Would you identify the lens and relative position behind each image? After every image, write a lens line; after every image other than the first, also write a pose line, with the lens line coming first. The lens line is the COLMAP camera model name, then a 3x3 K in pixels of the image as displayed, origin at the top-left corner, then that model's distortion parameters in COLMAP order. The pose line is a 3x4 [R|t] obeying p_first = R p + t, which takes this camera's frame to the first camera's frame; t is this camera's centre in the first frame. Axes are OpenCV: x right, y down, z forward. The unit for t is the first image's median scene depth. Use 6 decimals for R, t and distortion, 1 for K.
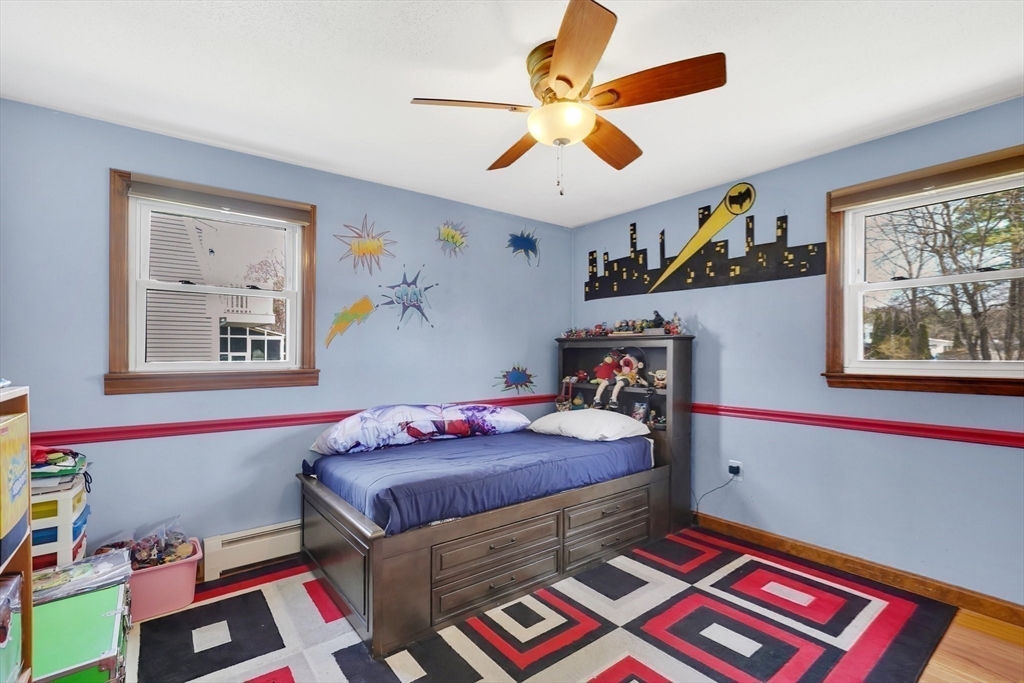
lens RADIAL K [[460.9, 0, 512.4], [0, 460.9, 345.3], [0, 0, 1]] dist [-0.000706, 0.000595]
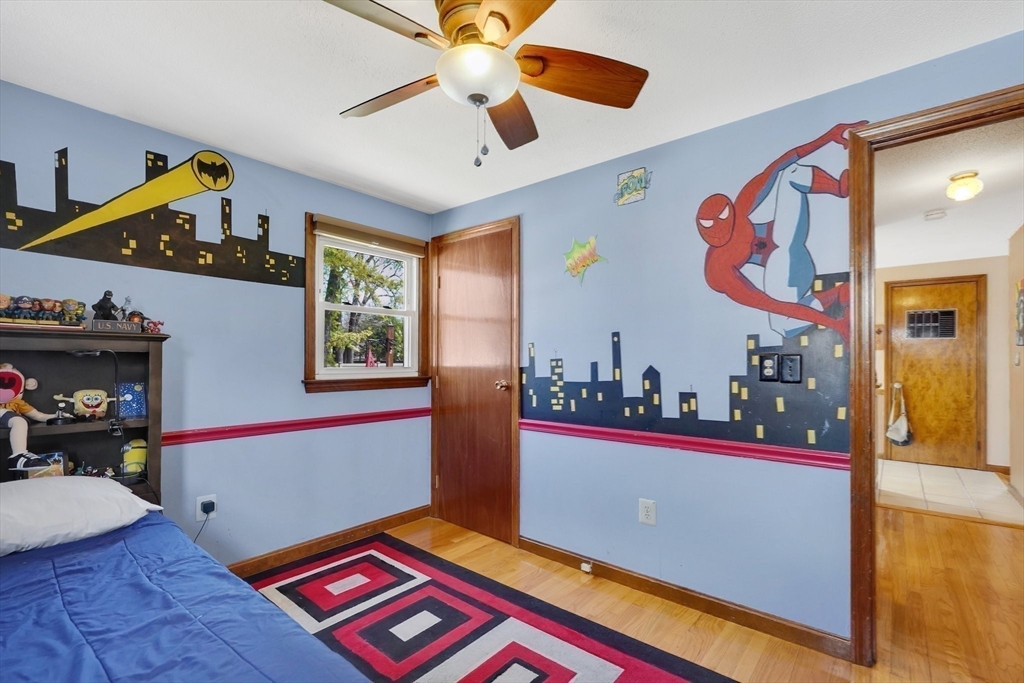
lens RADIAL K [[460.9, 0, 507.0], [0, 460.9, 363.8], [0, 0, 1]] dist [-0.000706, 0.000595]
pose [[-0.199165, -0.007800, 0.979935, -0.411395], [-0.019338, 0.999805, 0.004028, 0.007730], [-0.979775, -0.018148, -0.199277, 0.661330]]
